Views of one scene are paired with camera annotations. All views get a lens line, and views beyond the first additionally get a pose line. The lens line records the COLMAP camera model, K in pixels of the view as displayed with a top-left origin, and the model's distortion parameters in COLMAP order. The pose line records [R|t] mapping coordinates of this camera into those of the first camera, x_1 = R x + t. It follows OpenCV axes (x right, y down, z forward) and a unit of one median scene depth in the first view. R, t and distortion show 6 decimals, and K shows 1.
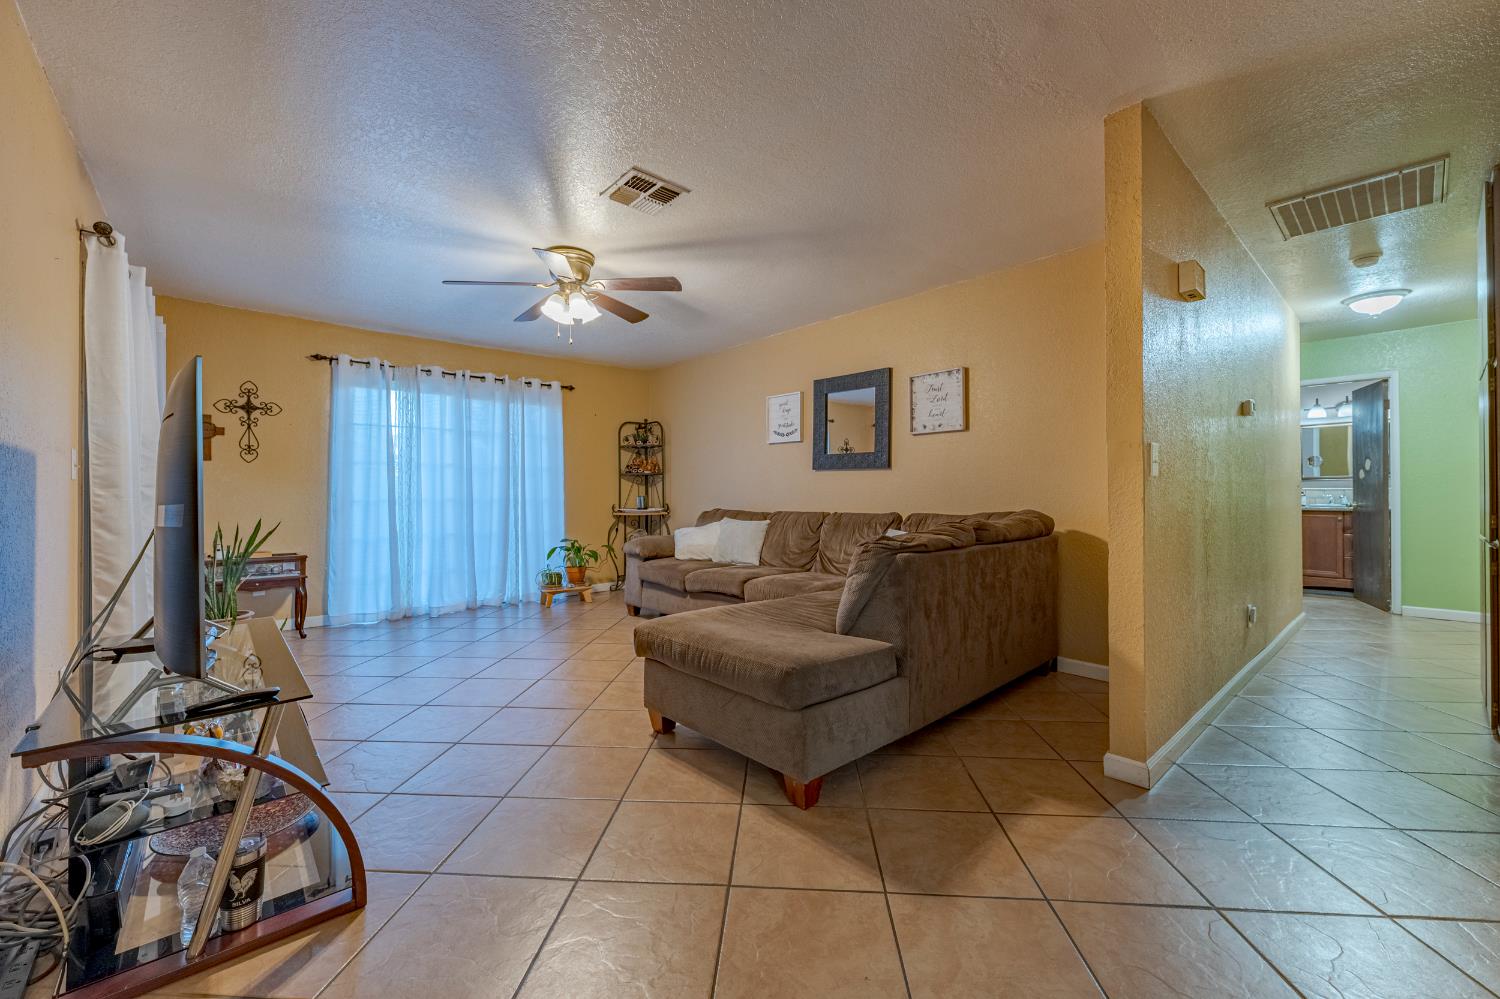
lens RADIAL K [[591.6, 0, 748.9], [0, 591.6, 492.6], [0, 0, 1]] dist [-0.001729, 0.000053]
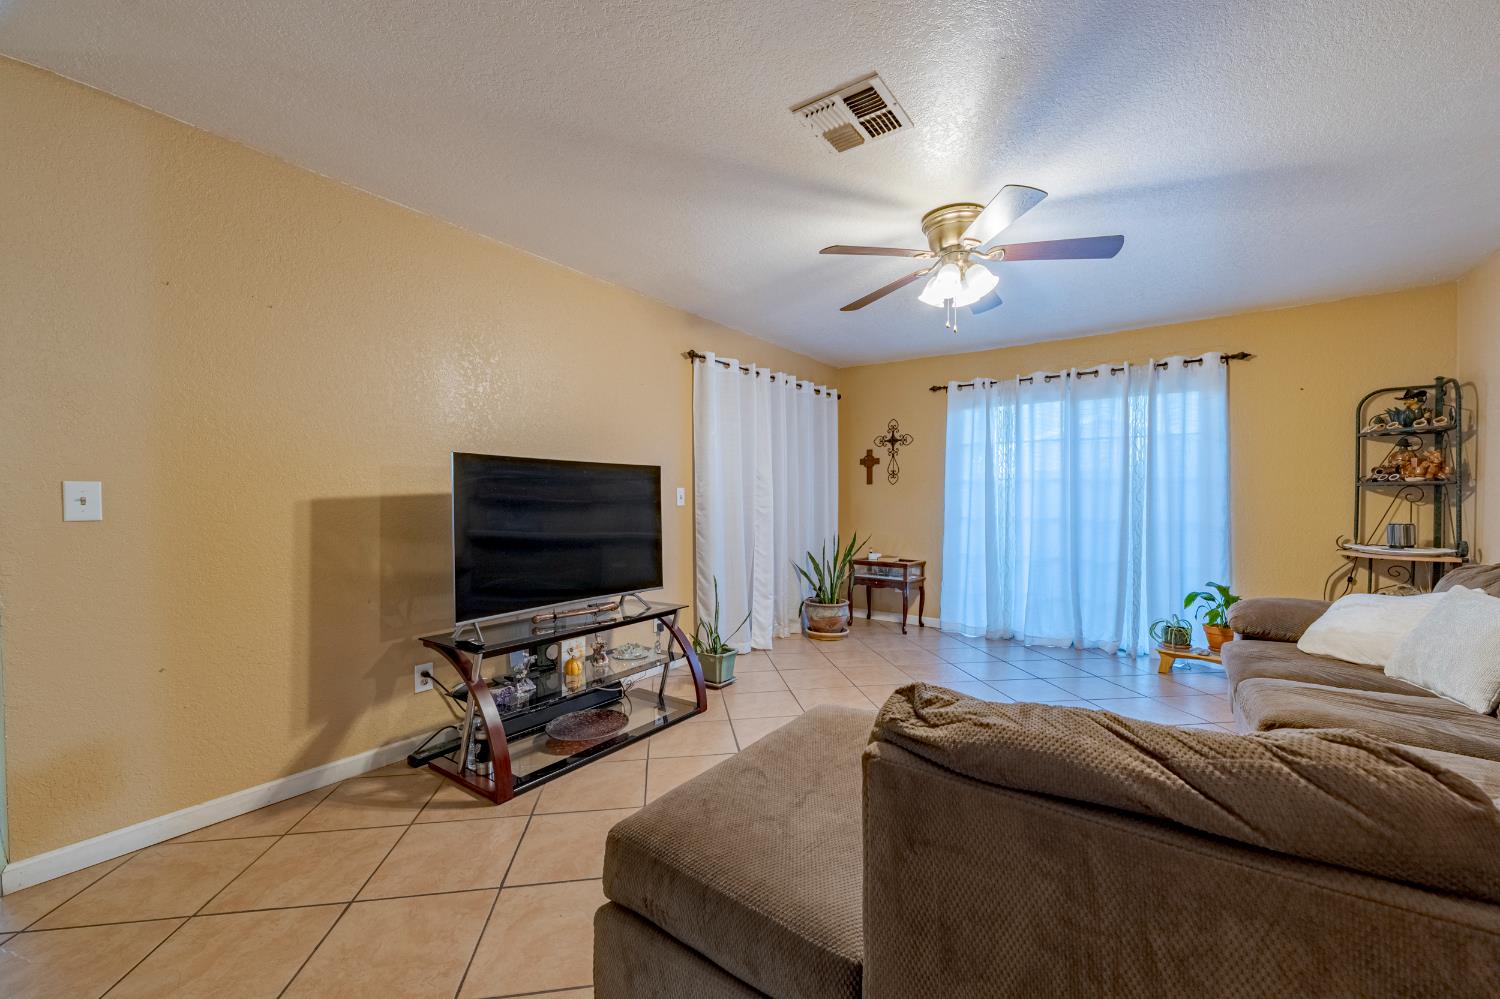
lens RADIAL K [[591.6, 0, 748.9], [0, 591.6, 506.6], [0, 0, 1]] dist [-0.001729, 0.000053]
pose [[0.212320, 0.017541, -0.977043, 0.272834], [-0.001853, 0.999844, 0.017548, -0.022329], [0.977198, -0.001915, 0.212320, 0.380862]]
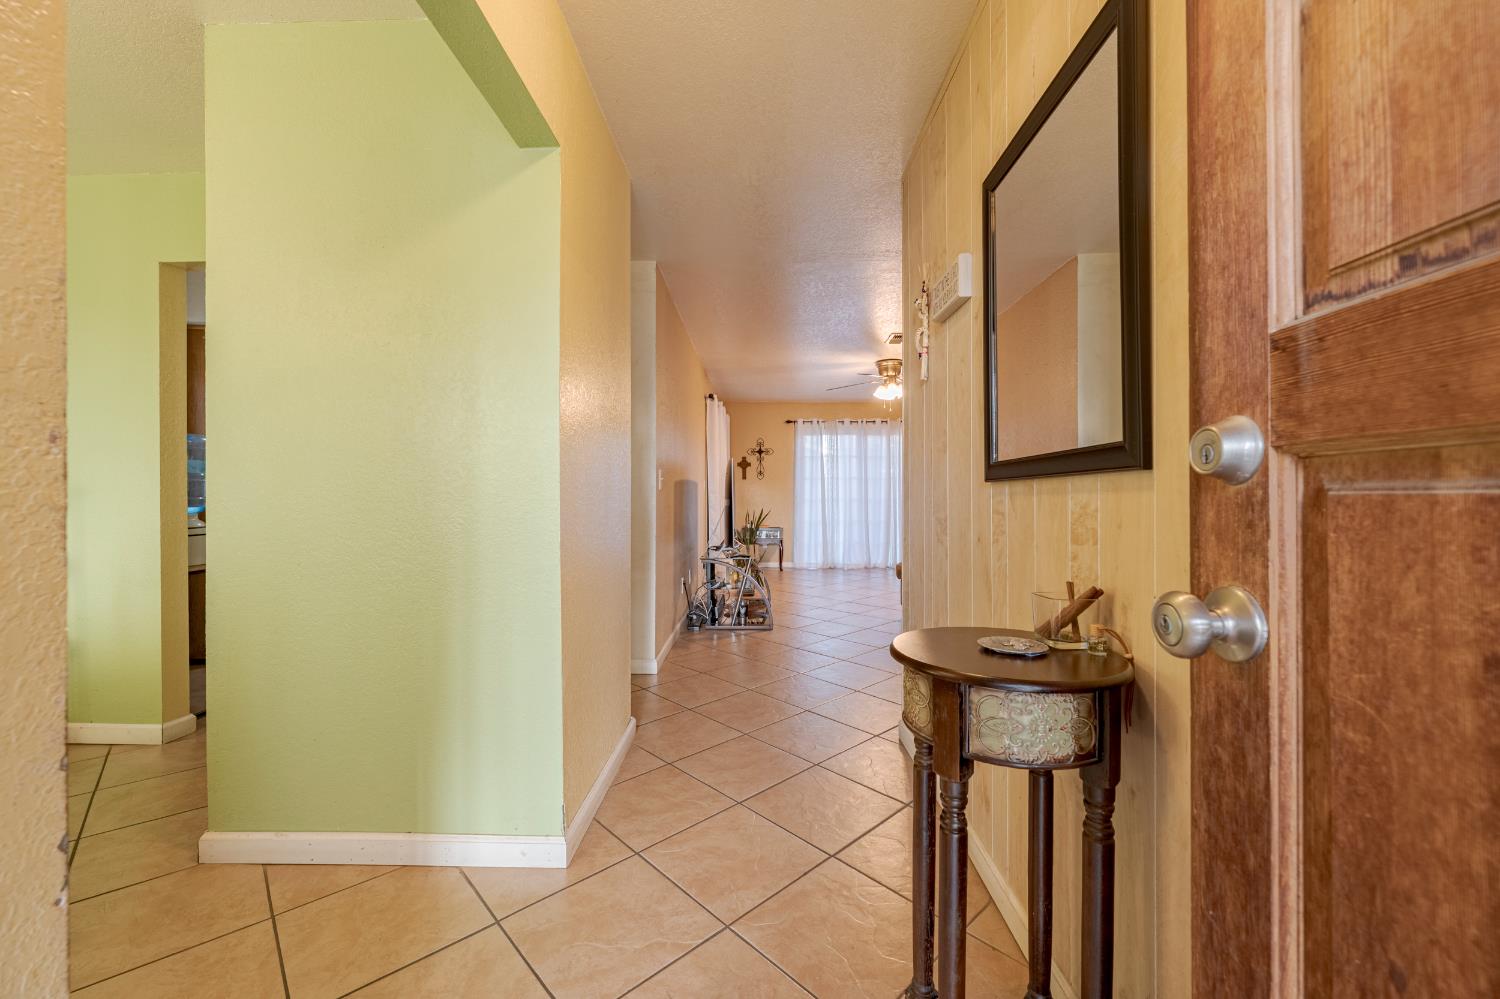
lens RADIAL K [[591.6, 0, 756.5], [0, 591.6, 491.5], [0, 0, 1]] dist [-0.001729, 0.000053]
pose [[0.737155, -0.002900, -0.675717, 0.408517], [0.002588, 0.999996, -0.001469, -0.007842], [0.675719, -0.000666, 0.737159, -0.394918]]
